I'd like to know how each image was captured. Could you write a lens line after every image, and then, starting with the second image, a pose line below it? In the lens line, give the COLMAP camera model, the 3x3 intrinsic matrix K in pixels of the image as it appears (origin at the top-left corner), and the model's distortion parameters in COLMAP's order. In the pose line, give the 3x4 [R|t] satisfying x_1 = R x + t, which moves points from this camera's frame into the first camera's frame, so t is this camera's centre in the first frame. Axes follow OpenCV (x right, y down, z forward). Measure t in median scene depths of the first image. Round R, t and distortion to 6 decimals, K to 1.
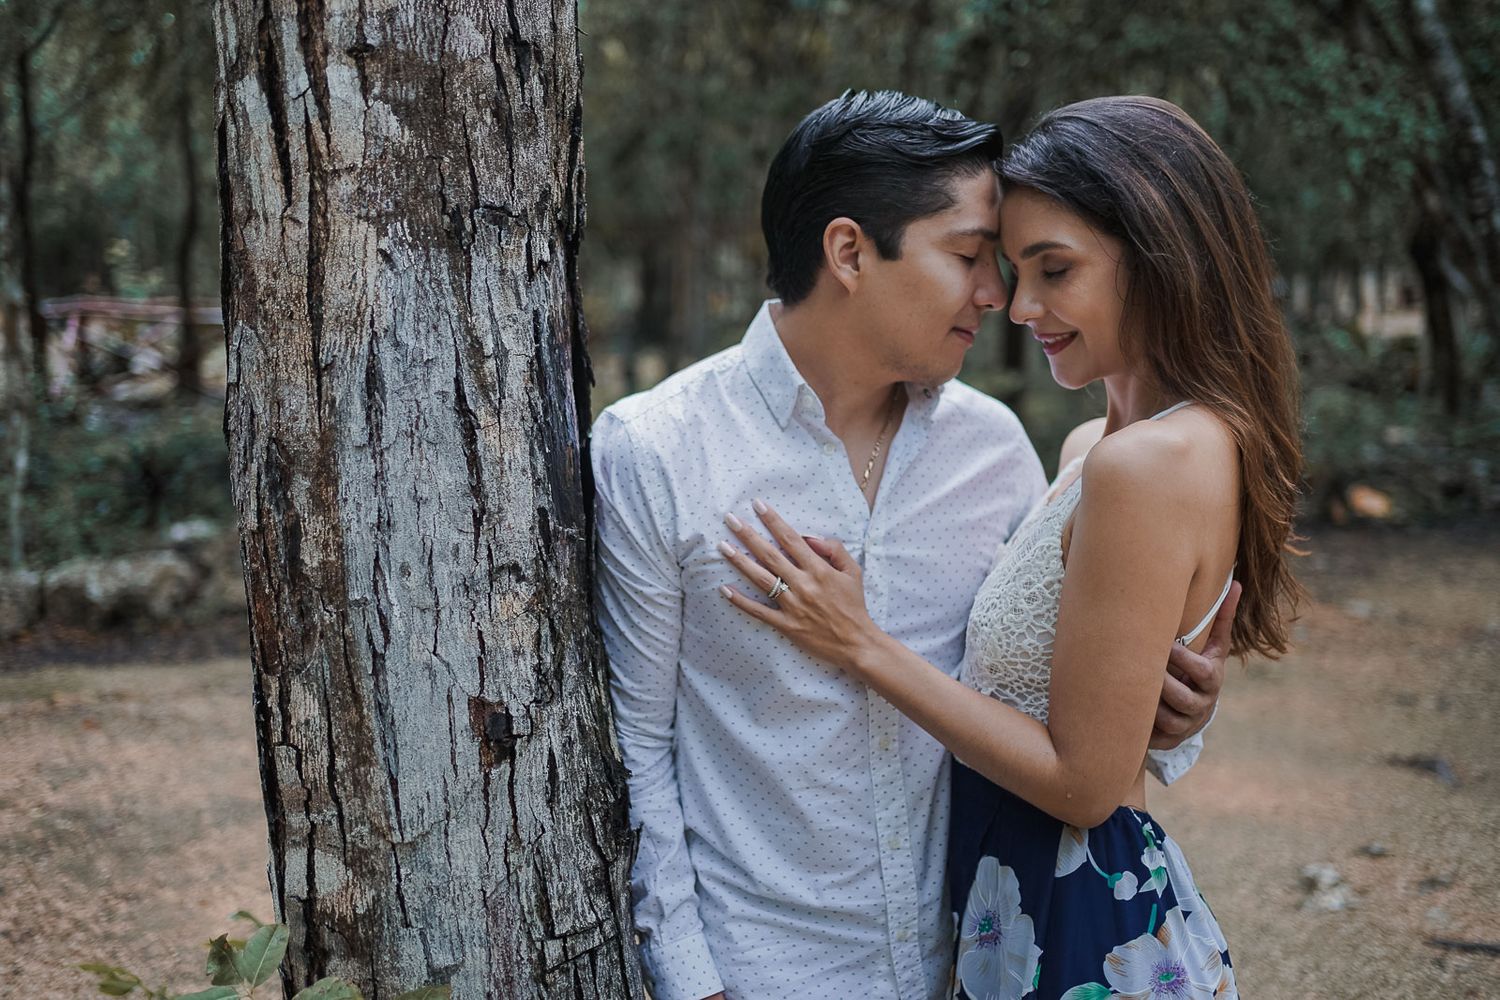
lens RADIAL K [[1560.0, 0, 712.5], [0, 1560.0, 493.9], [0, 0, 1]] dist [-0.011389, 0.027936]
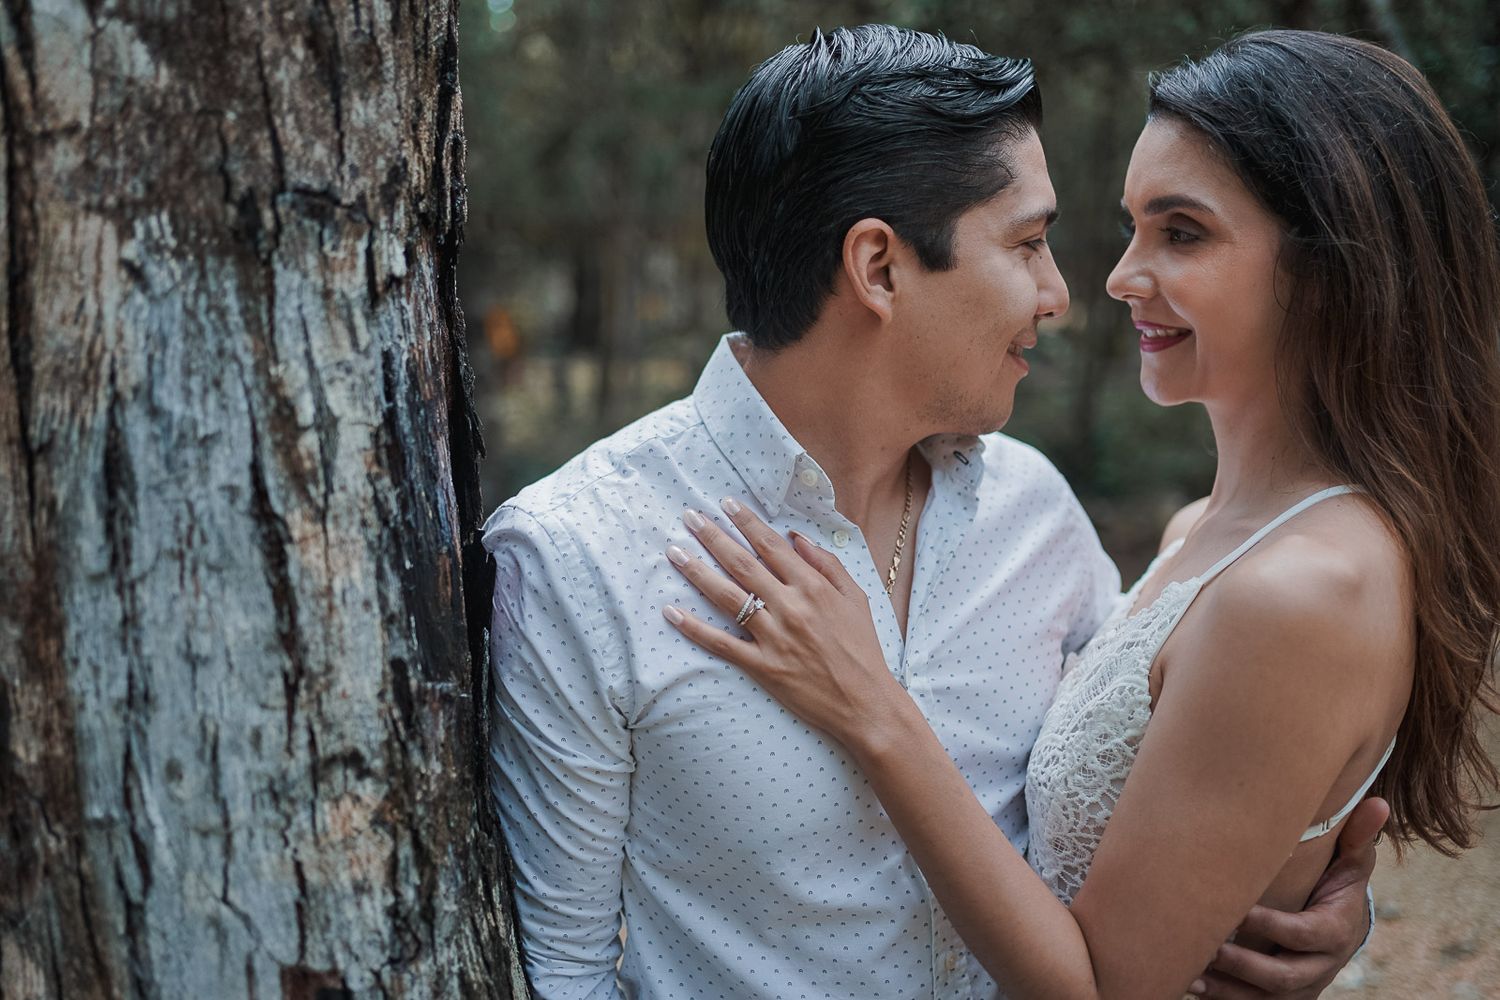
lens RADIAL K [[1560.0, 0, 712.5], [0, 1560.0, 493.9], [0, 0, 1]] dist [-0.011389, 0.027936]
pose [[0.999042, -0.012682, 0.041880, -0.005669], [0.012773, 0.999917, -0.001913, -0.057896], [-0.041853, 0.002446, 0.999121, 0.361010]]
